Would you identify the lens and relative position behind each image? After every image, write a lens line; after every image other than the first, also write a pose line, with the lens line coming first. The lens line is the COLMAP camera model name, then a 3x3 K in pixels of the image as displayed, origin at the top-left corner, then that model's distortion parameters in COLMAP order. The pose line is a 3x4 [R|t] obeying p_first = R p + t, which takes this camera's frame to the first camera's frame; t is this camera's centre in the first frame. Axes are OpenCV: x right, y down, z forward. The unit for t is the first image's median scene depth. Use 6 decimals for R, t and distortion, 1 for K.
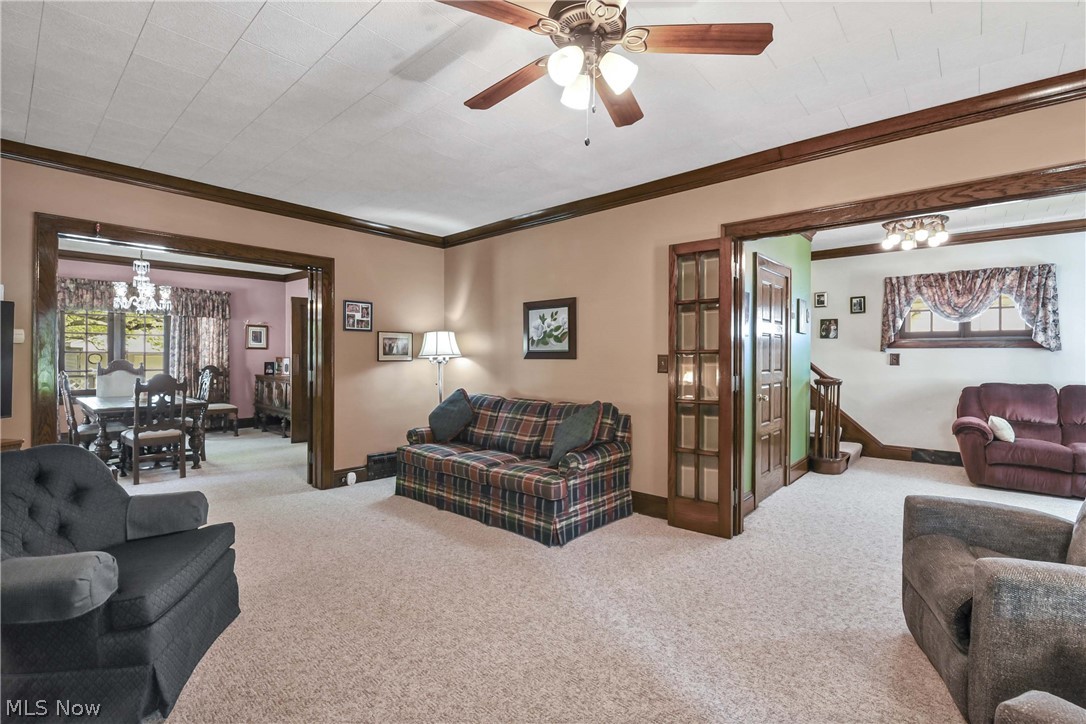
lens RADIAL K [[490.8, 0, 540.4], [0, 490.8, 356.2], [0, 0, 1]] dist [-0.003311, -0.011029]
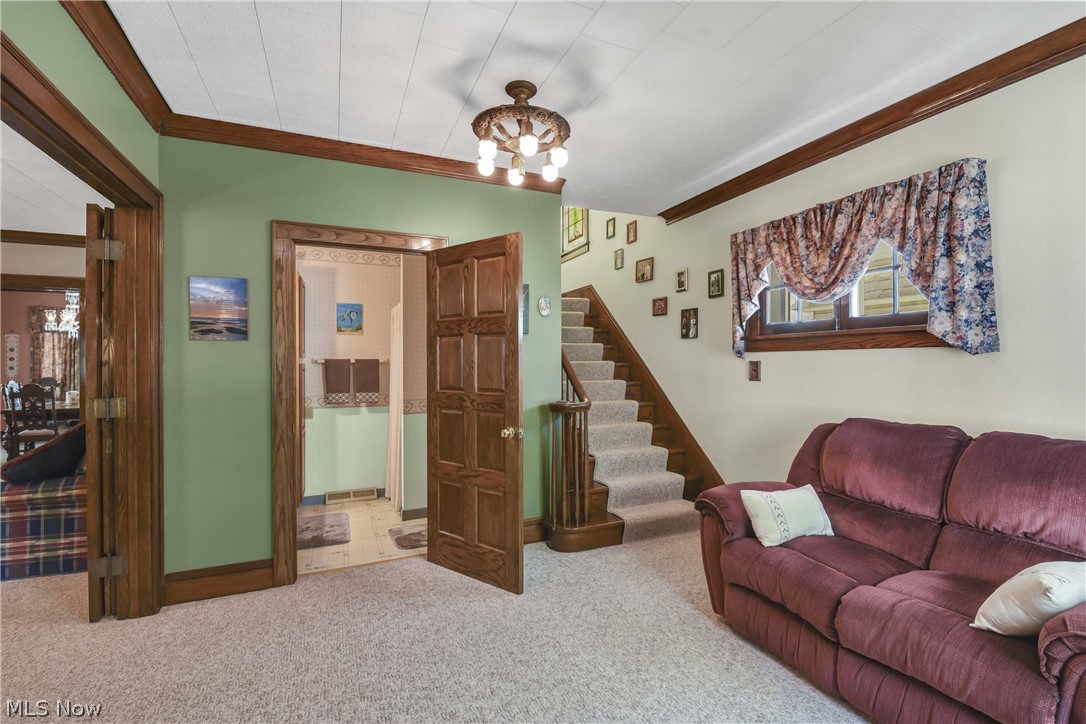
lens RADIAL K [[486.4, 0, 578.4], [0, 486.4, 366.1], [0, 0, 1]] dist [-0.002571, -0.009078]
pose [[0.916230, -0.005008, -0.400622, 0.782450], [0.005558, 0.999985, 0.000212, -0.000433], [0.400614, -0.002421, 0.916244, 0.379420]]
